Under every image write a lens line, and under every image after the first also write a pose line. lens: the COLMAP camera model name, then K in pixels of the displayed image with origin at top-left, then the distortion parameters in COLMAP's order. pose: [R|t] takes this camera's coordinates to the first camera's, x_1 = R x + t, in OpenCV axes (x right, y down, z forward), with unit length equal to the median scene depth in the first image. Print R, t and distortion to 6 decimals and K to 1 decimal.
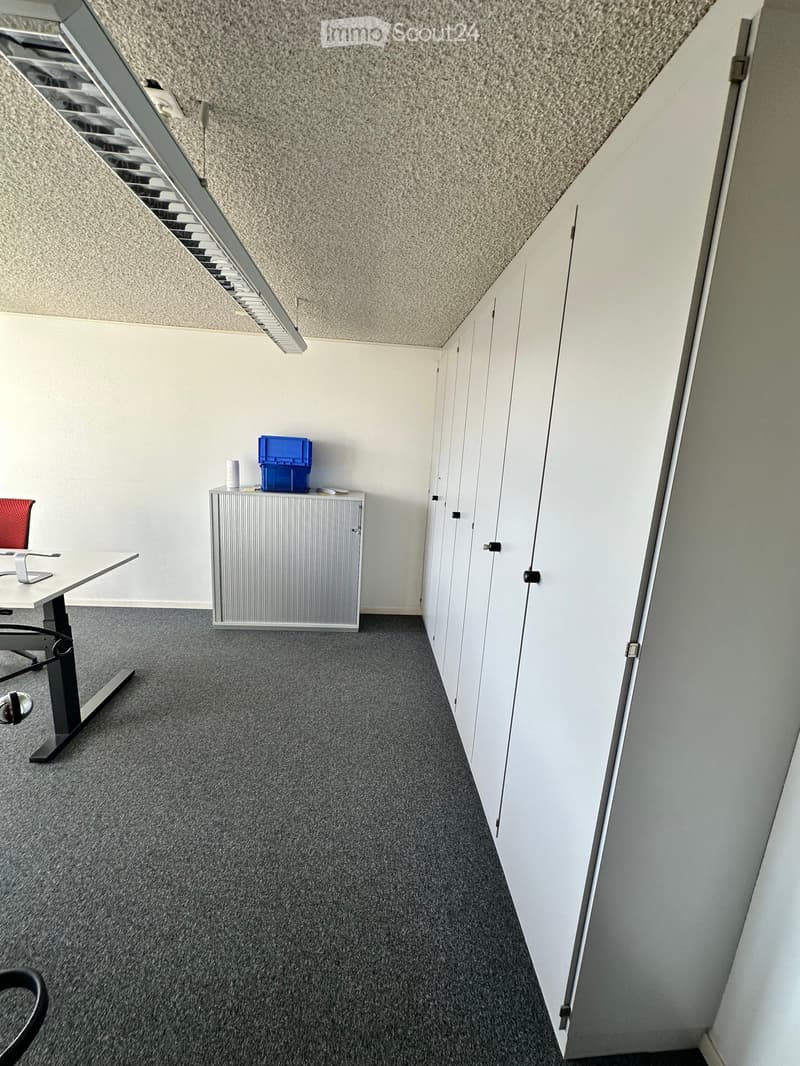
lens RADIAL K [[423.6, 0, 401.1], [0, 423.6, 532.2], [0, 0, 1]] dist [0.002043, -0.000186]
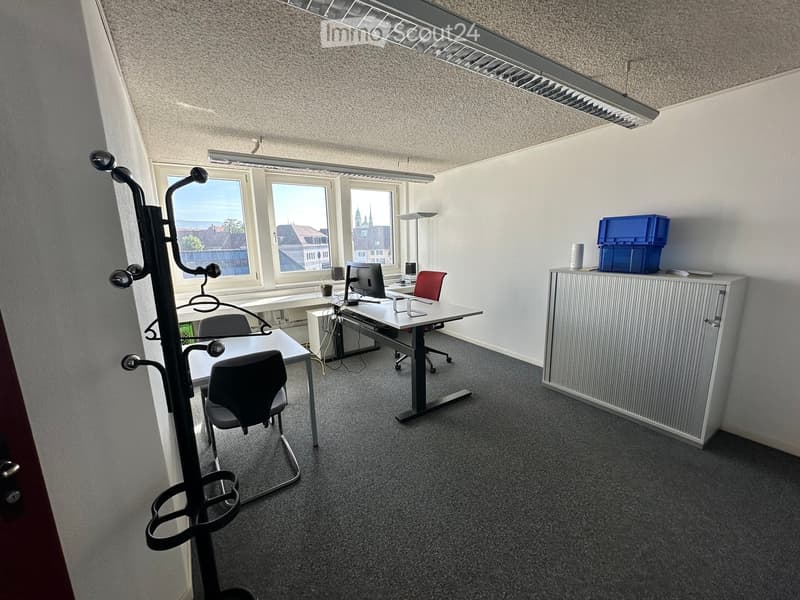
lens RADIAL K [[317.9, 0, 397.1], [0, 317.9, 299.3], [0, 0, 1]] dist [0.002043, -0.000186]
pose [[0.478449, 0.090024, -0.873489, 0.129459], [-0.127117, 0.991354, 0.032543, 0.010080], [0.868866, 0.095465, 0.485756, 0.192366]]
